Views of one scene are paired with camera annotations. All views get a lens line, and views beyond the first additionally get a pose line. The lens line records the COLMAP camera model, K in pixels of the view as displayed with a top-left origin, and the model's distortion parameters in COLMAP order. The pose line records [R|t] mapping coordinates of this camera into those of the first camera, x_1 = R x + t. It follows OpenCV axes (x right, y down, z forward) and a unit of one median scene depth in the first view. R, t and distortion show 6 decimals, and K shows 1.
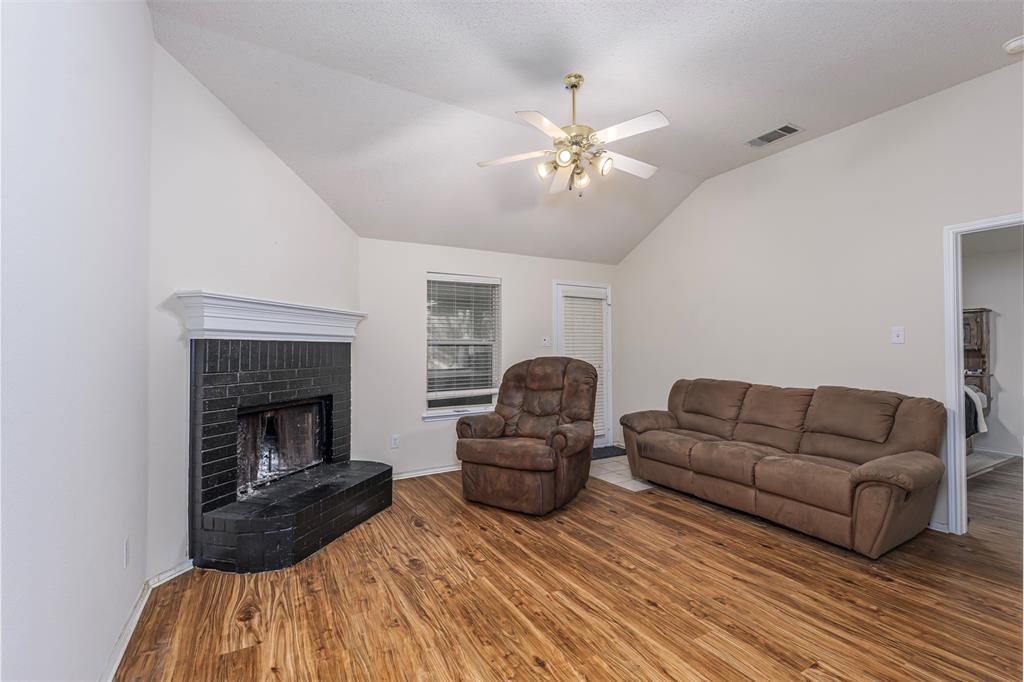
lens RADIAL K [[465.8, 0, 519.8], [0, 465.8, 340.8], [0, 0, 1]] dist [-0.002627, -0.000014]
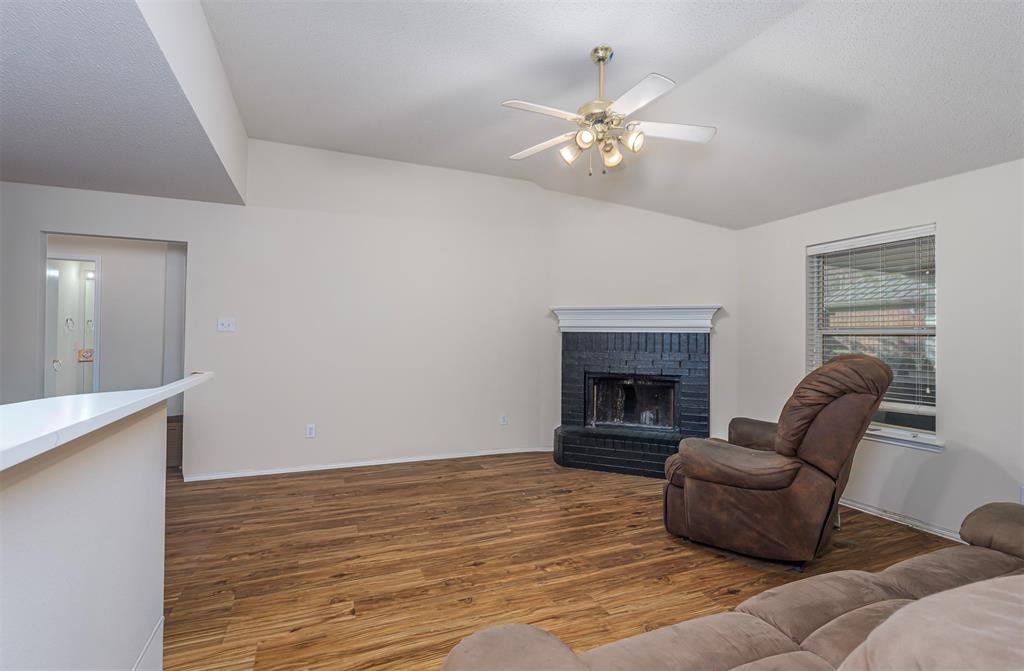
lens RADIAL K [[467.2, 0, 515.2], [0, 467.2, 334.2], [0, 0, 1]] dist [-0.000238, 0.000026]
pose [[-0.139670, -0.002792, -0.990194, 1.253159], [0.006999, 0.999968, -0.003806, 0.021168], [0.990173, -0.007462, -0.139646, 1.140373]]
